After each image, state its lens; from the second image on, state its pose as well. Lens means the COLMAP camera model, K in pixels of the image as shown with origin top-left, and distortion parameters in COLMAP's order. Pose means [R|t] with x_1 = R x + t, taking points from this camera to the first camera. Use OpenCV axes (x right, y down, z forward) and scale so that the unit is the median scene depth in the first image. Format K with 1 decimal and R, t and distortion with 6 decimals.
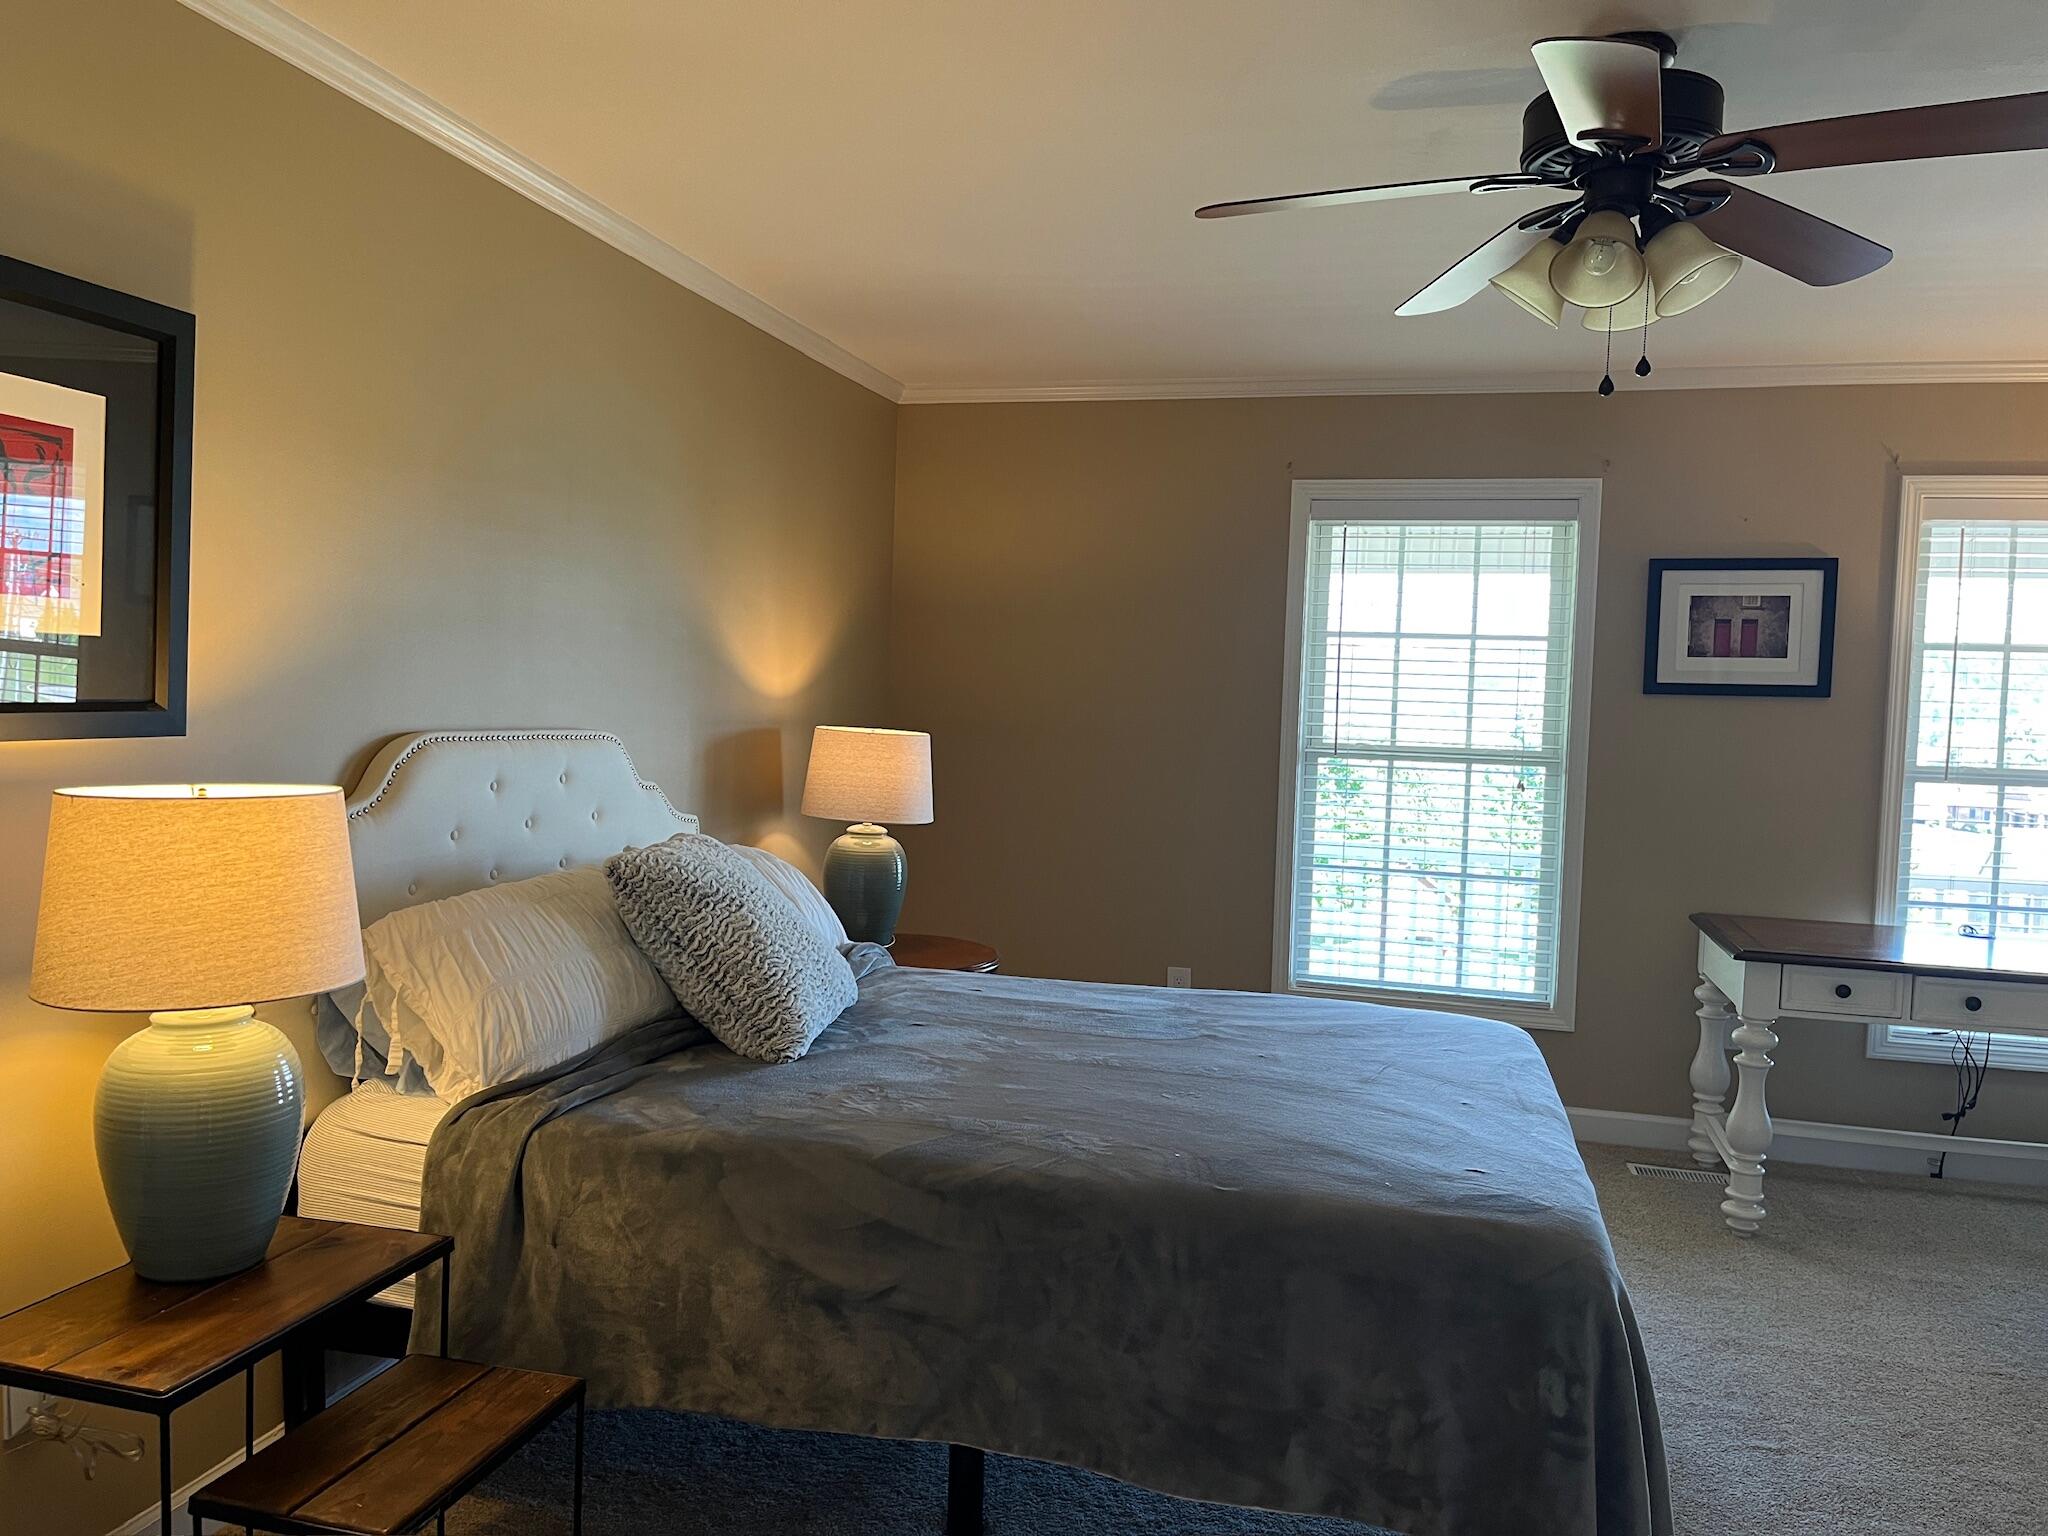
lens RADIAL K [[1562.7, 0, 1005.0], [0, 1562.7, 785.2], [0, 0, 1]] dist [0.060733, -0.062078]
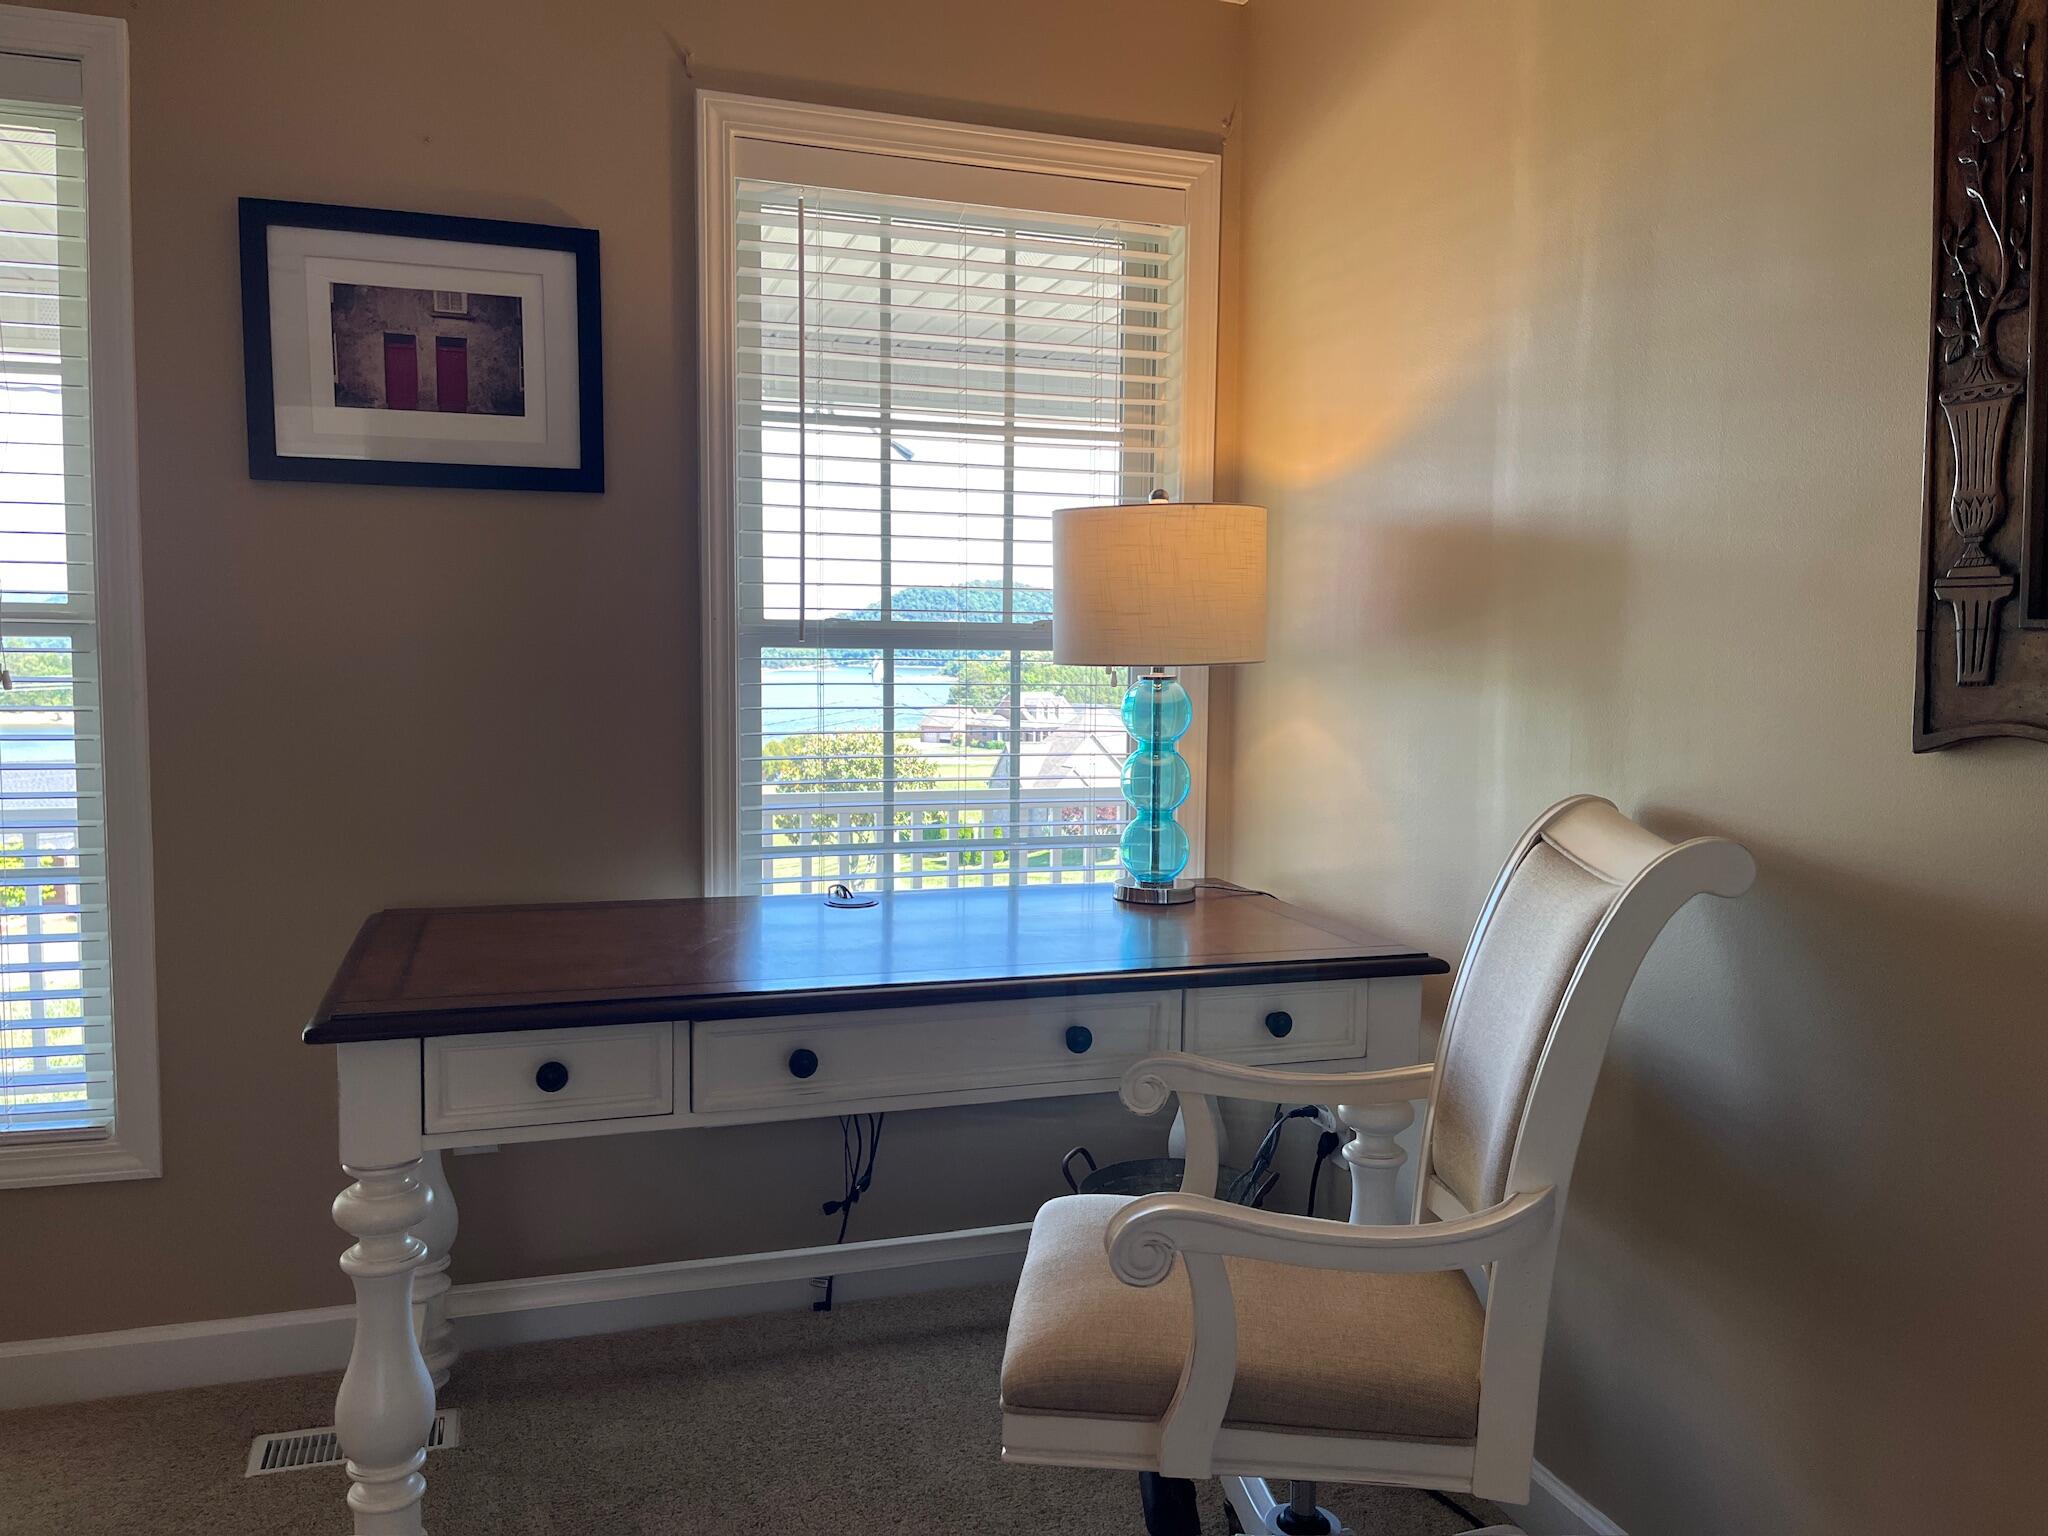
lens RADIAL K [[1562.7, 0, 1027.0], [0, 1562.7, 765.1], [0, 0, 1]] dist [0.060733, -0.062078]
pose [[0.837722, -0.060247, 0.542763, 0.341679], [0.047323, 0.998166, 0.037758, 0.024984], [-0.544043, -0.005946, 0.839036, 0.461594]]
